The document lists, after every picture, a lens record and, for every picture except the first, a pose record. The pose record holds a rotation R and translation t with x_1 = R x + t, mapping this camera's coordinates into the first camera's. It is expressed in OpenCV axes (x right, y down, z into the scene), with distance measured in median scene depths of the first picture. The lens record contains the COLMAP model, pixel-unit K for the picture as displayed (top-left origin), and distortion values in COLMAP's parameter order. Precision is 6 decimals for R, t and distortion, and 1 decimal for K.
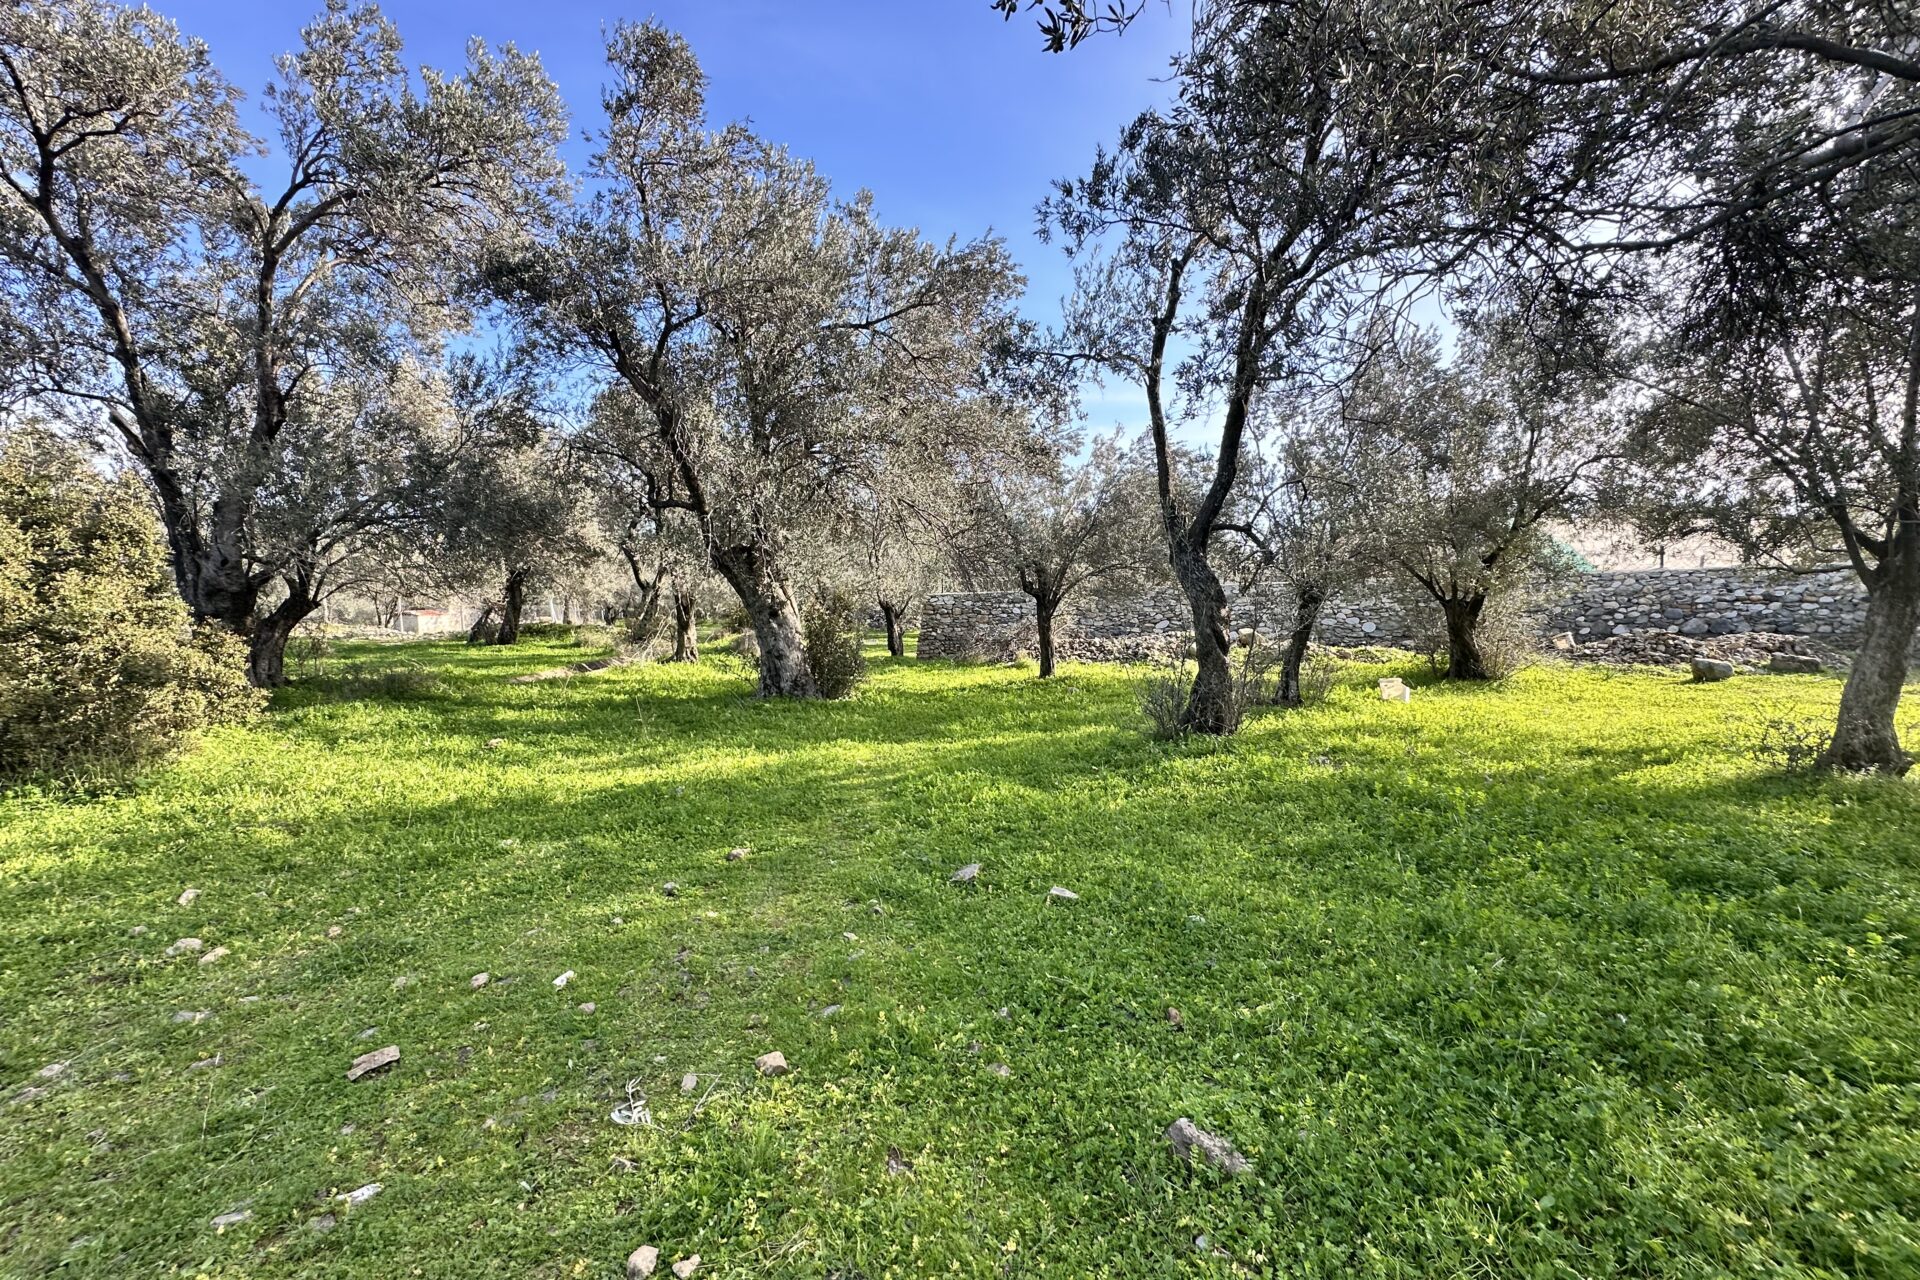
lens RADIAL K [[762.6, 0, 959.4], [0, 762.6, 641.1], [0, 0, 1]] dist [-0.003544, 0.000517]
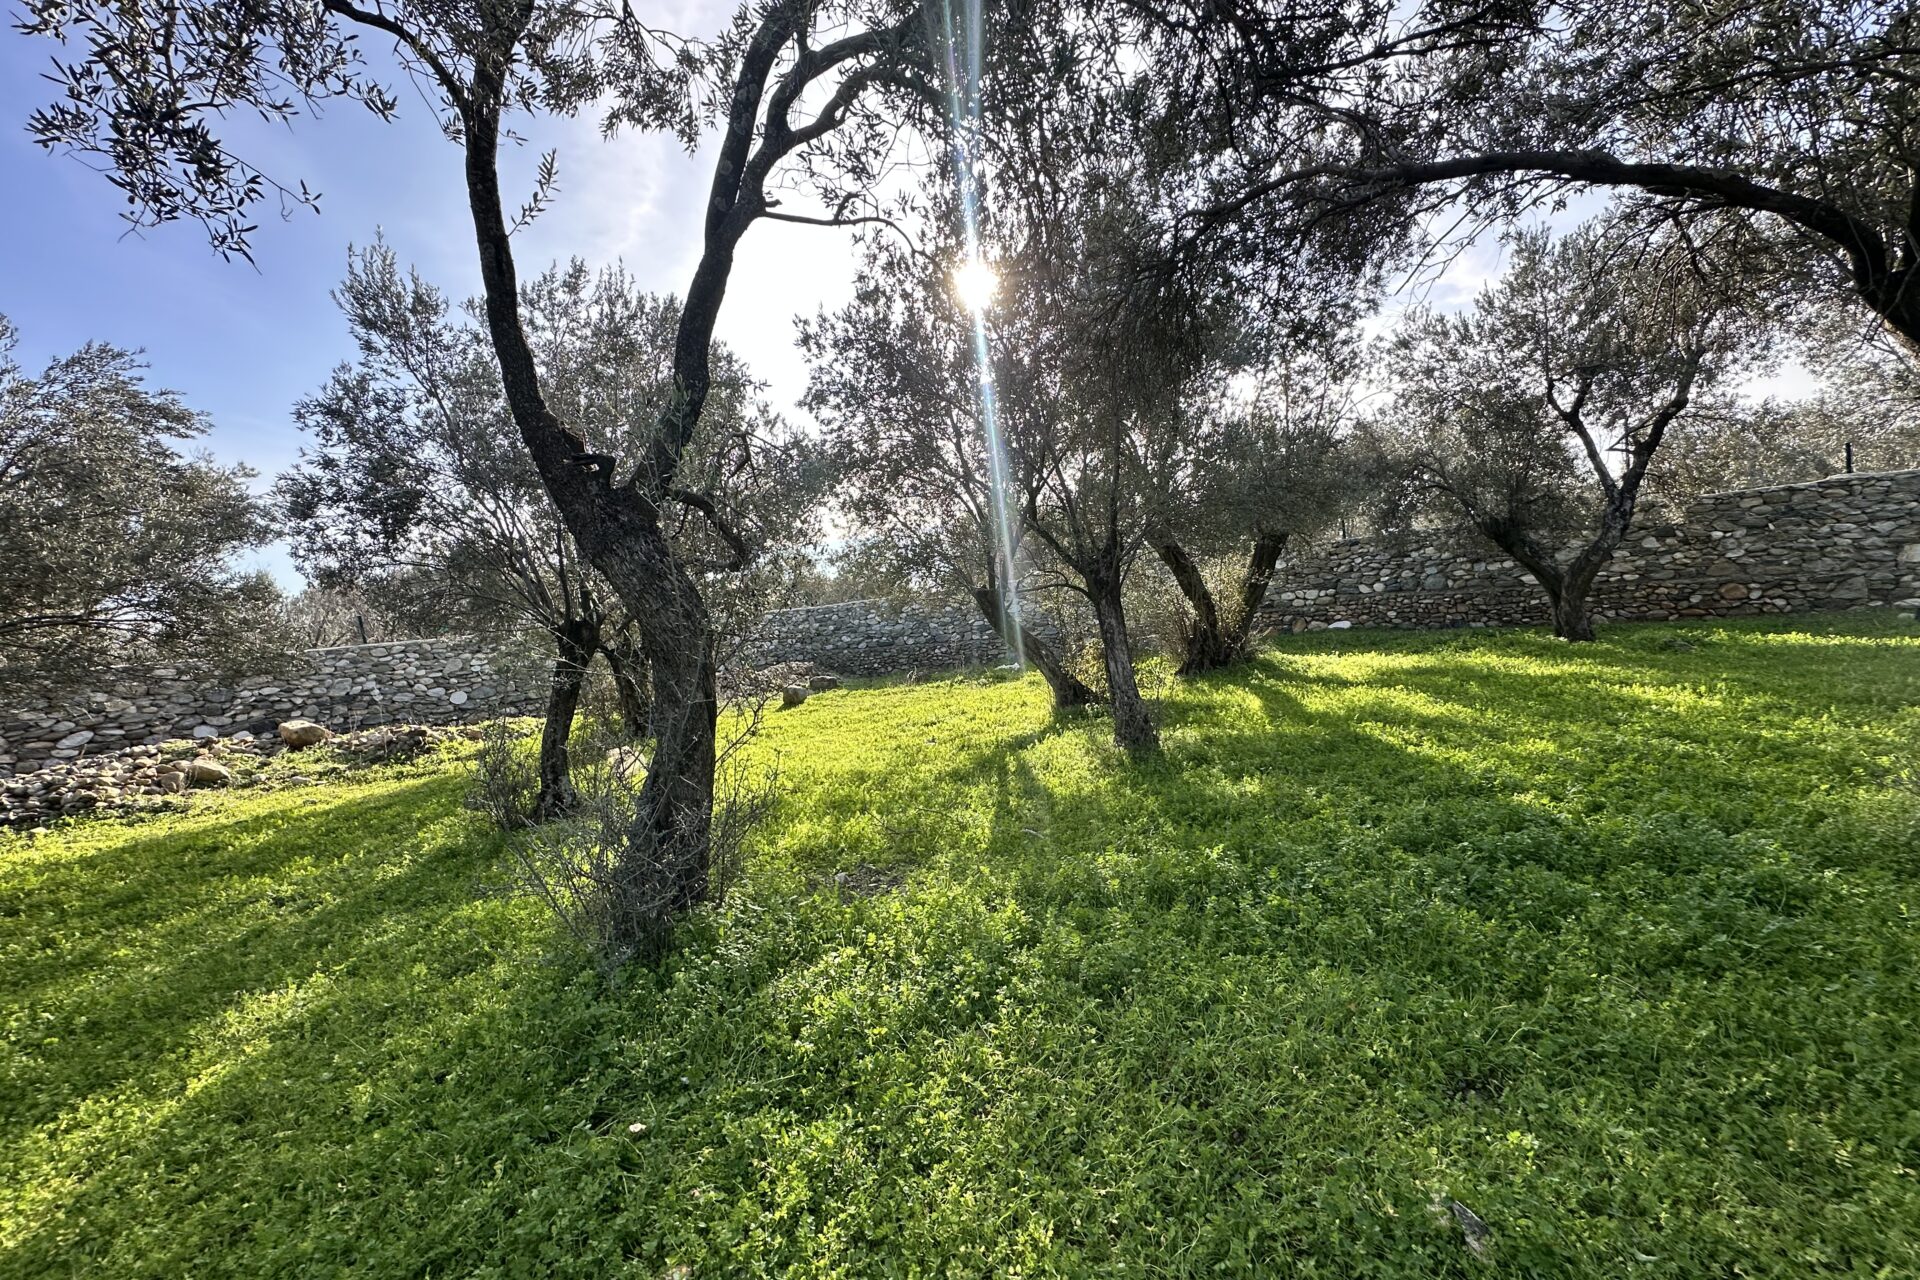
lens RADIAL K [[762.6, 0, 961.8], [0, 762.6, 640.8], [0, 0, 1]] dist [-0.003544, 0.000517]
pose [[0.336309, -0.049002, 0.940476, -0.048128], [0.133861, 0.990993, 0.003766, -0.018864], [-0.932190, 0.124627, 0.339839, 0.446930]]
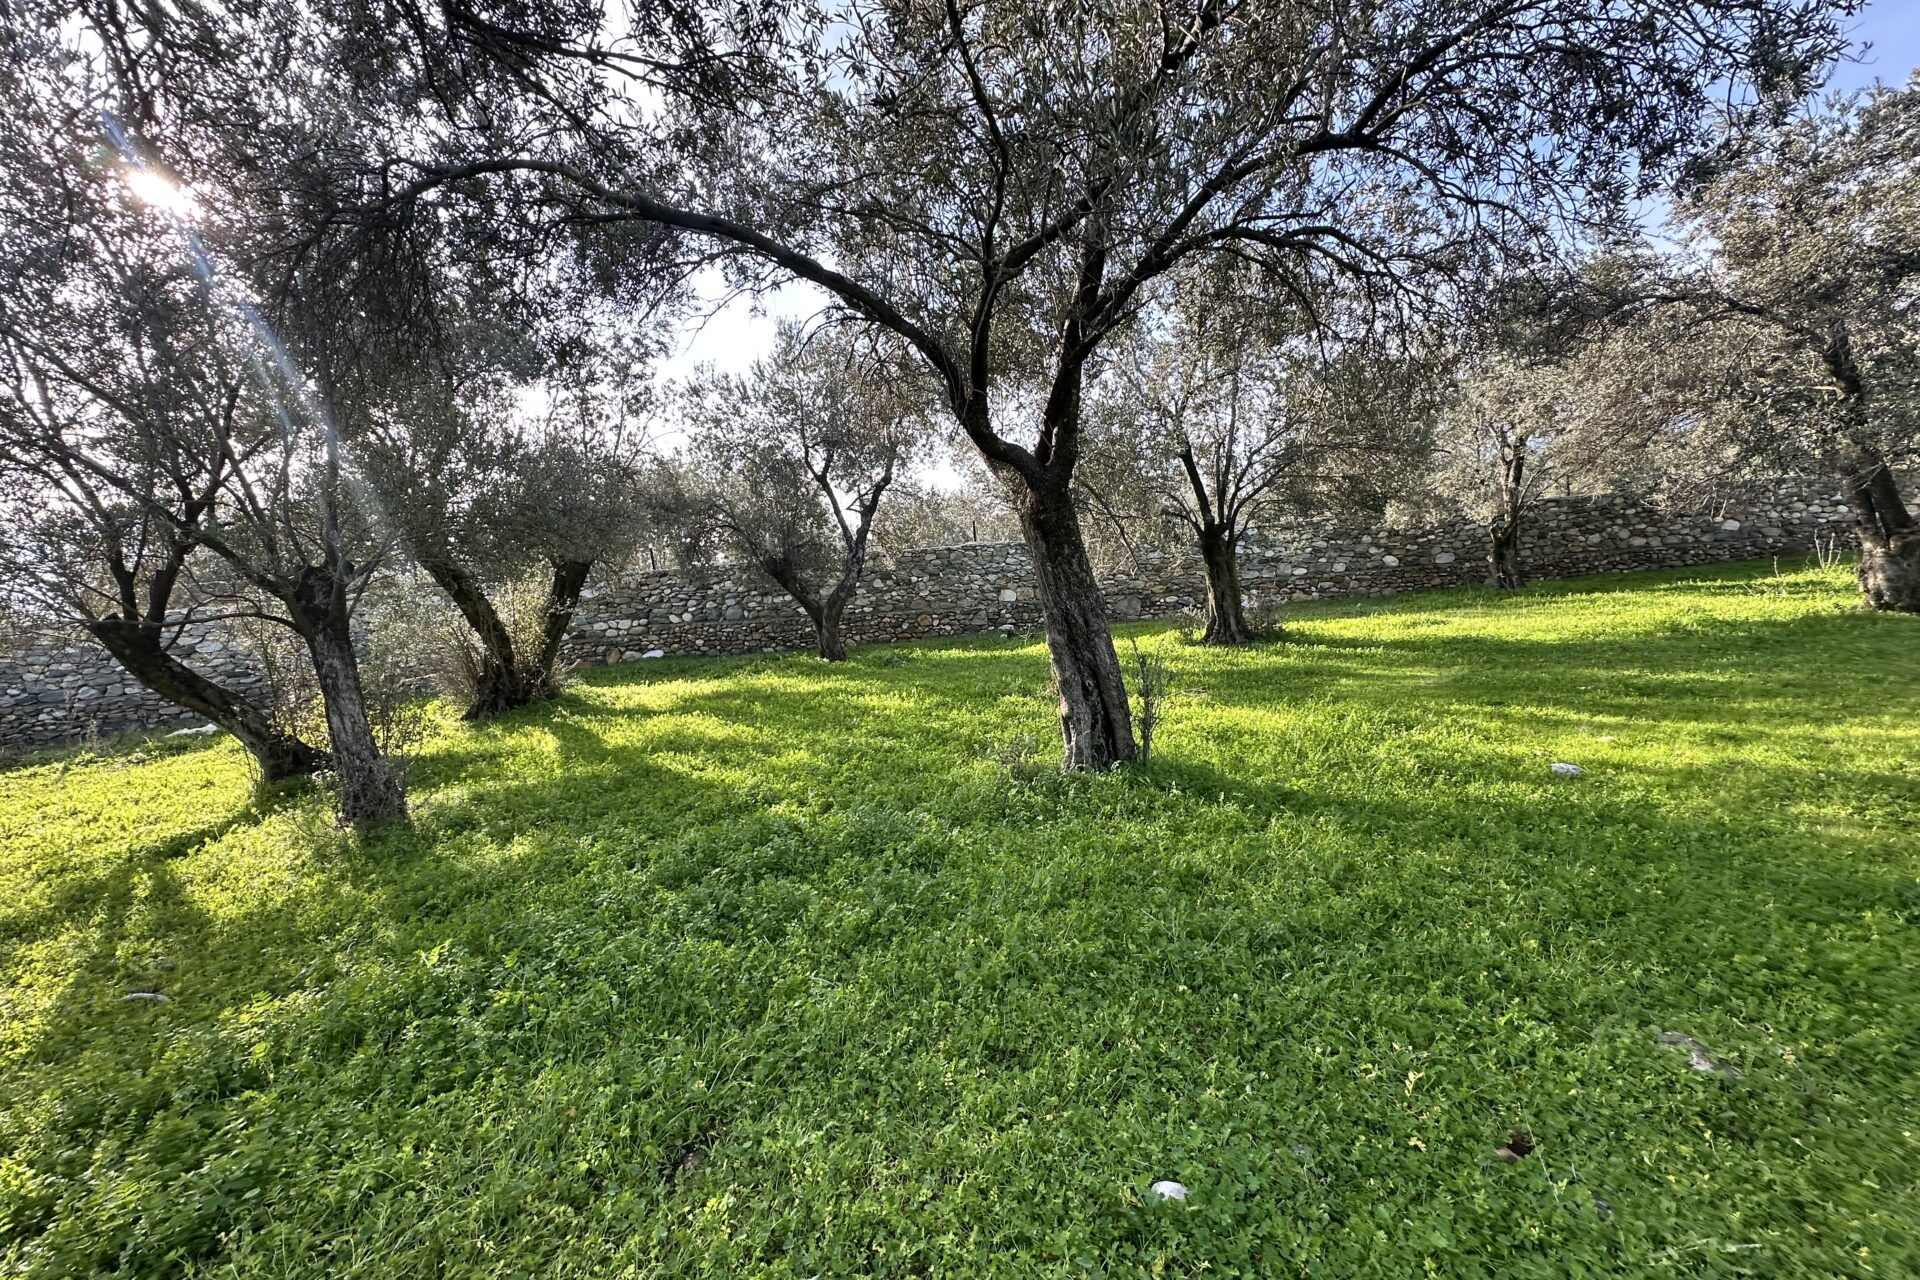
lens RADIAL K [[762.6, 0, 960.2], [0, 762.6, 642.4], [0, 0, 1]] dist [-0.003544, 0.000517]
pose [[-0.466760, -0.012850, 0.884291, -0.018242], [0.138207, 0.986550, 0.087286, -0.015570], [-0.873518, 0.162957, -0.458705, 0.413460]]
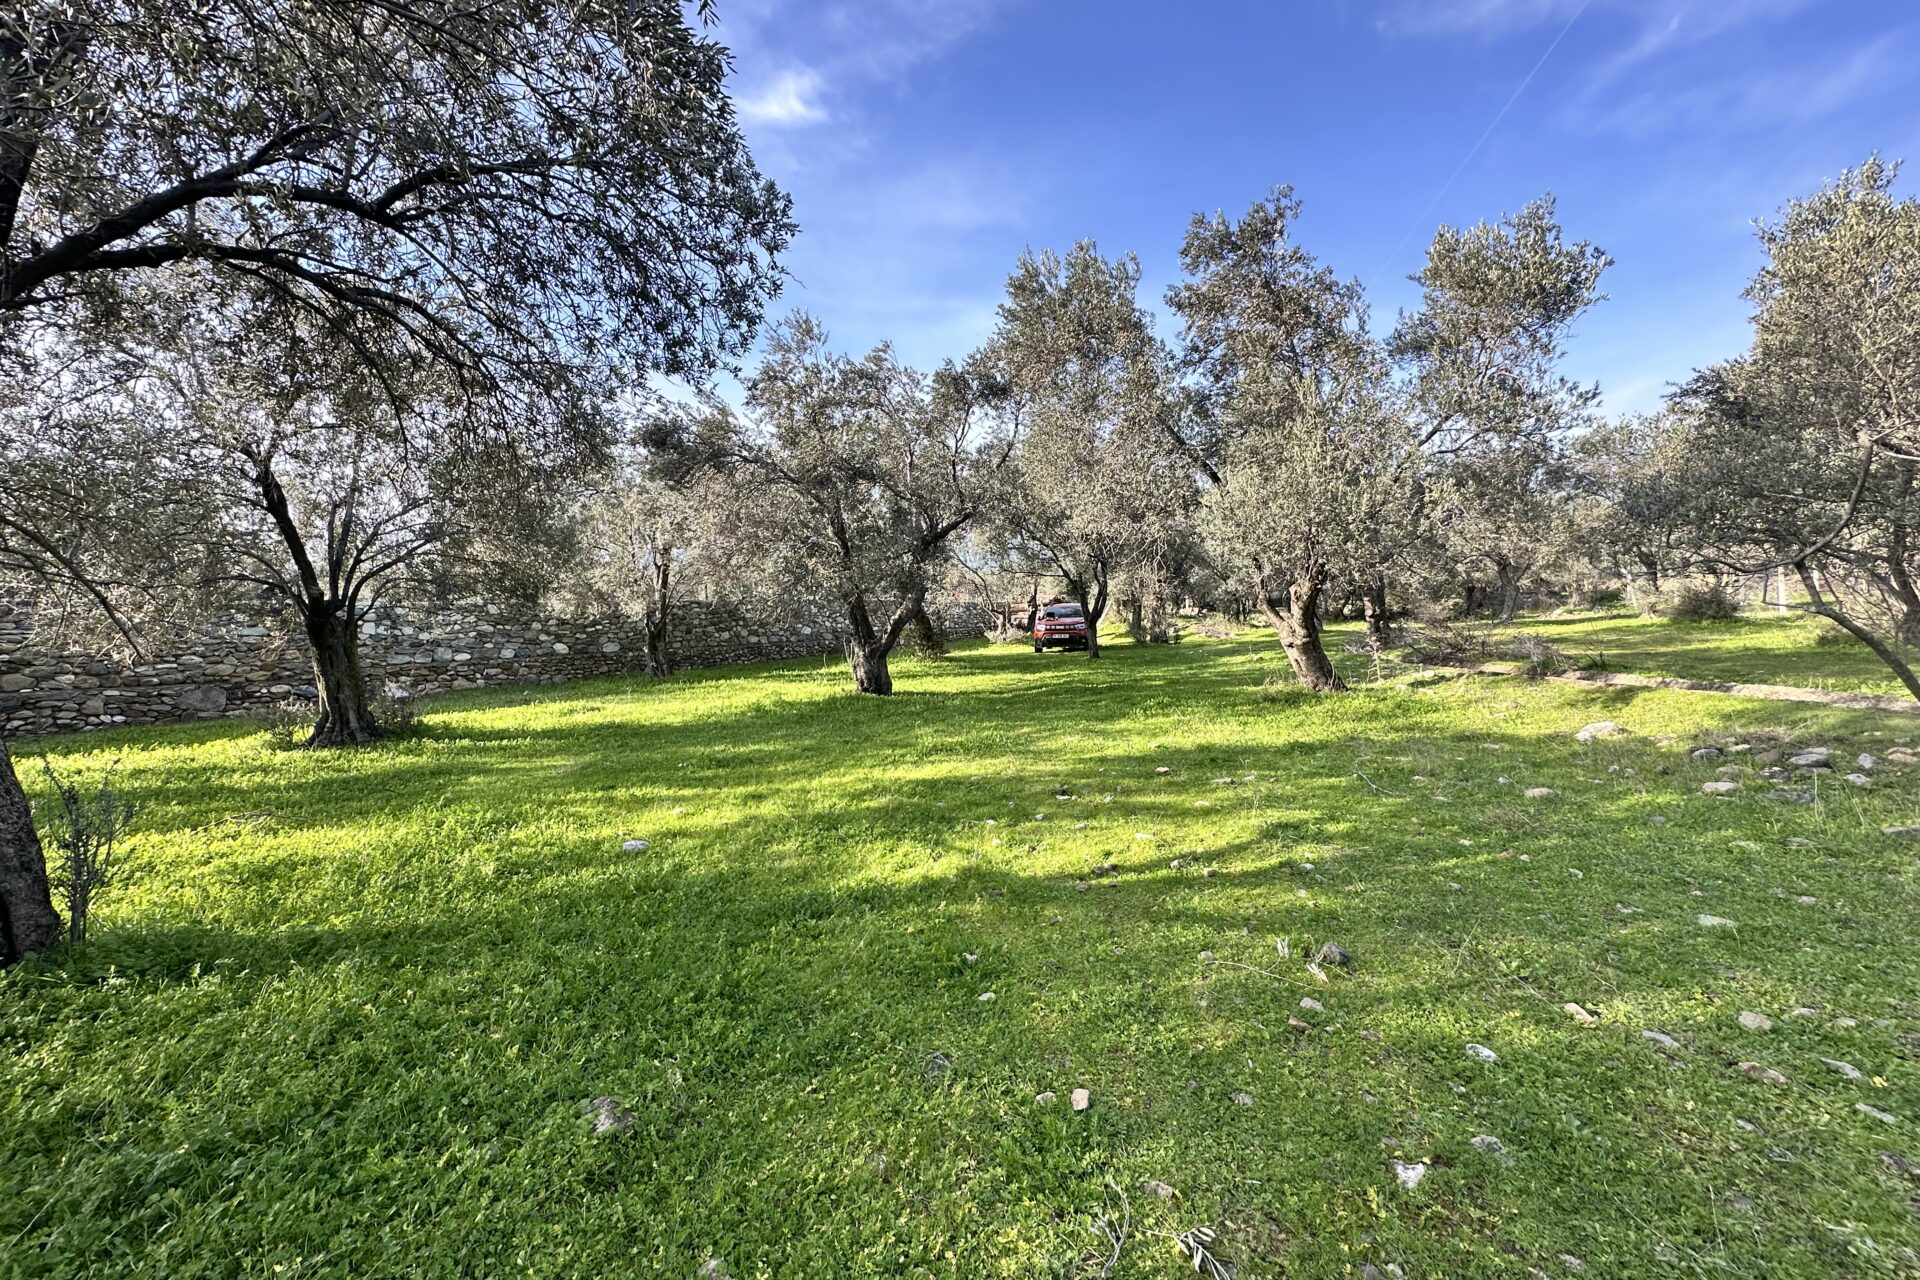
lens RADIAL K [[762.6, 0, 960.9], [0, 762.6, 639.0], [0, 0, 1]] dist [-0.003544, 0.000517]
pose [[-0.992008, 0.050545, 0.115606, -0.067074], [0.059789, 0.995164, 0.077940, -0.015618], [-0.111108, 0.084229, -0.990233, 0.372570]]
